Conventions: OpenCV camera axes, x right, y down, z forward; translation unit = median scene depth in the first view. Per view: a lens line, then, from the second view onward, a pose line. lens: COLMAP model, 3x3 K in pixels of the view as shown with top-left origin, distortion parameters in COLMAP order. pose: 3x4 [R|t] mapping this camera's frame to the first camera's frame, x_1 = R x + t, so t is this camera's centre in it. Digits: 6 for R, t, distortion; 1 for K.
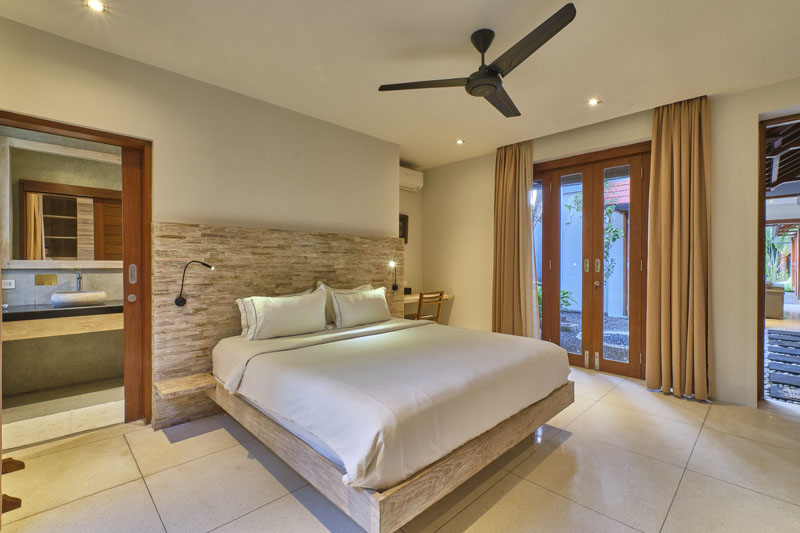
lens RADIAL K [[355.6, 0, 398.6], [0, 355.6, 264.3], [0, 0, 1]] dist [0.012989, -0.009519]
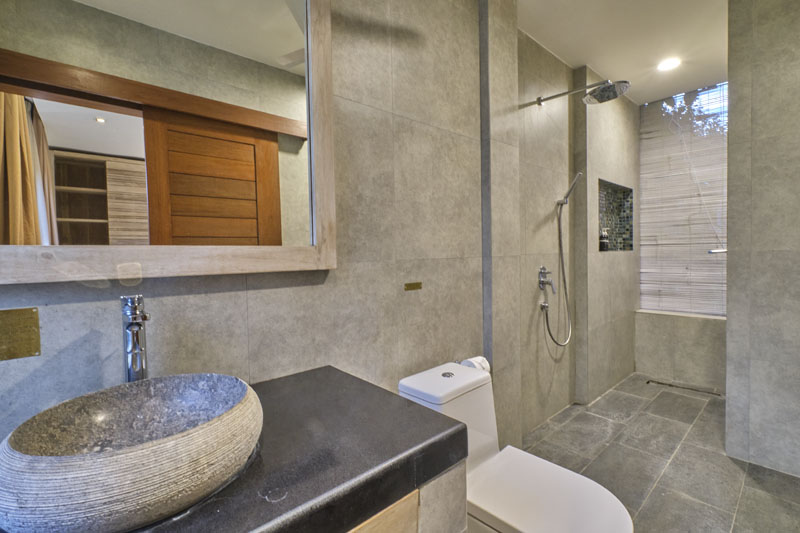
lens RADIAL K [[355.6, 0, 398.6], [0, 355.6, 264.3], [0, 0, 1]] dist [0.012989, -0.009519]
pose [[0.998639, -0.018929, -0.048600, -0.518552], [0.019980, 0.999575, 0.021219, 0.000659], [0.048177, -0.022161, 0.998593, 0.567570]]
